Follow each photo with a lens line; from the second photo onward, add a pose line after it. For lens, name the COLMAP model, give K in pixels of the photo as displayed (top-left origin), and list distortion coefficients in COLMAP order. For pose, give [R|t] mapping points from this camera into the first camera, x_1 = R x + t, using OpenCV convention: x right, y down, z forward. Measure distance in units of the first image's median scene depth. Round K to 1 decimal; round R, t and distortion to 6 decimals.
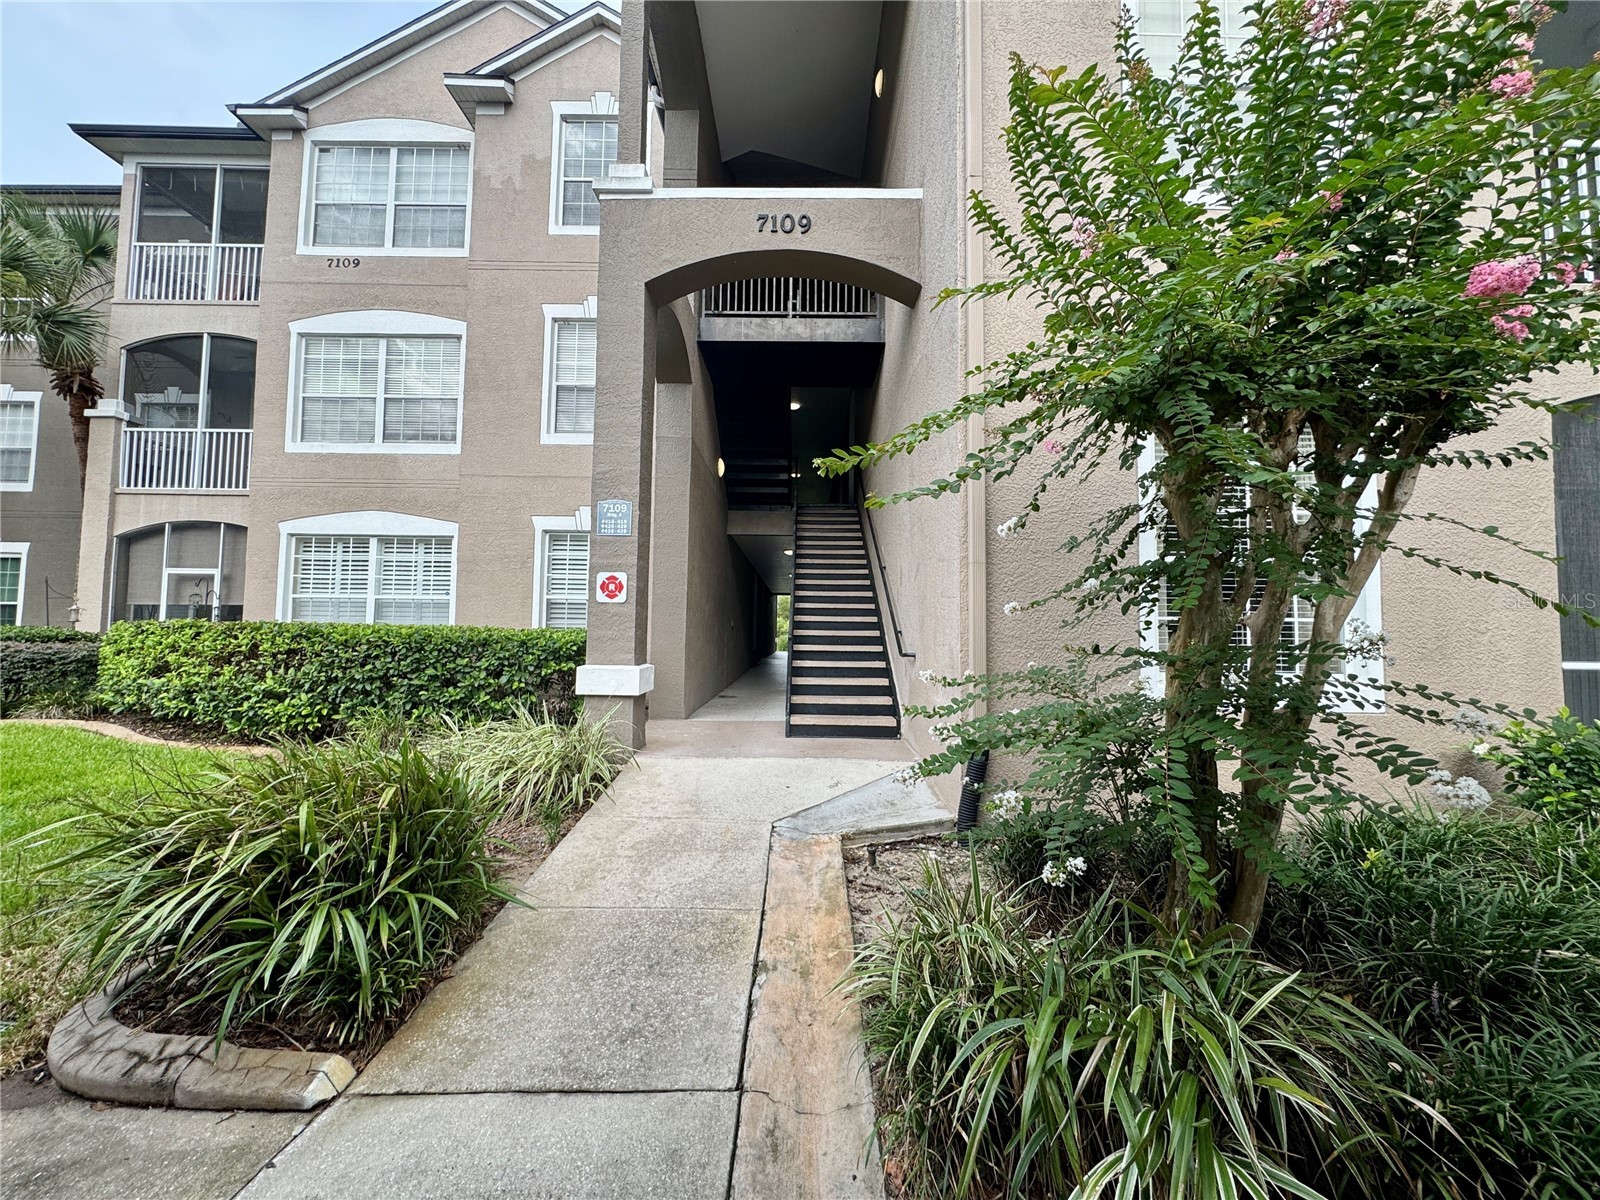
lens RADIAL K [[639.3, 0, 799.6], [0, 639.3, 596.8], [0, 0, 1]] dist [-0.003201, 0.000304]
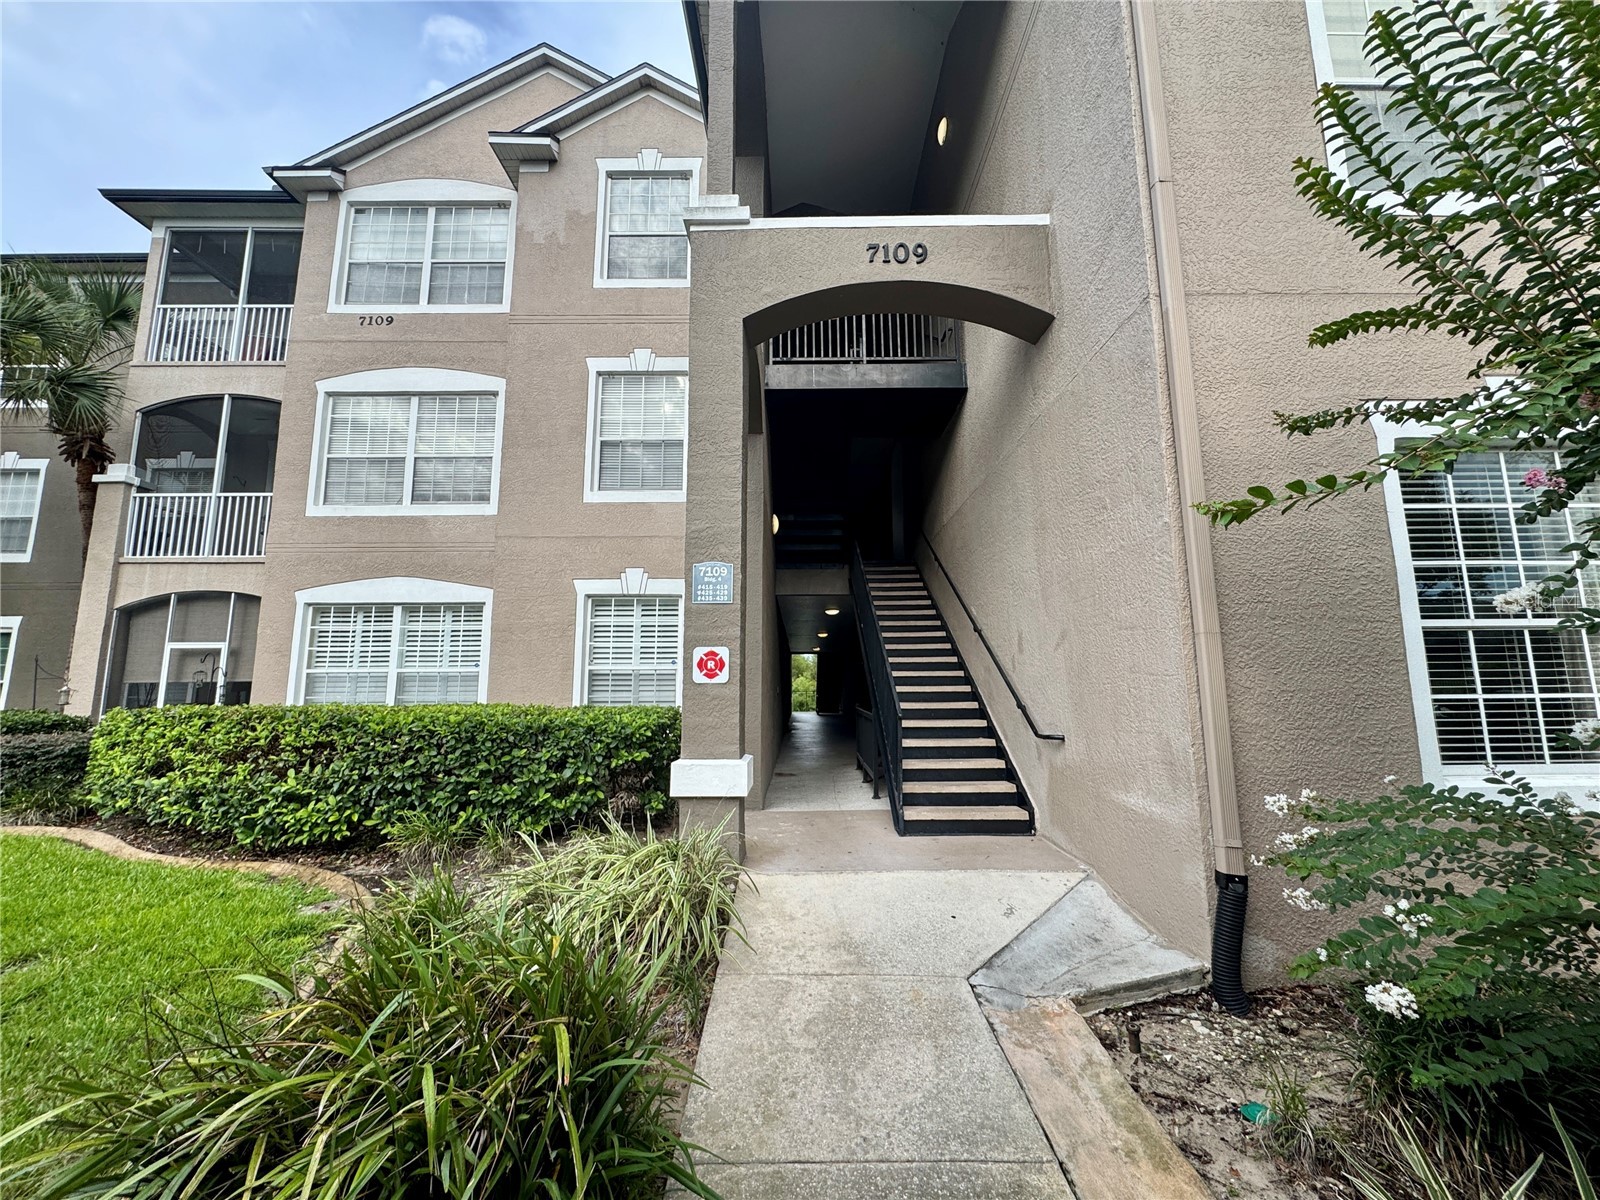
lens RADIAL K [[639.3, 0, 799.6], [0, 639.3, 596.8], [0, 0, 1]] dist [-0.003201, 0.000304]
pose [[0.999824, -0.017958, 0.005475, -0.095743], [0.018367, 0.996027, -0.087136, -0.015238], [-0.003888, 0.087222, 0.996181, 0.081402]]
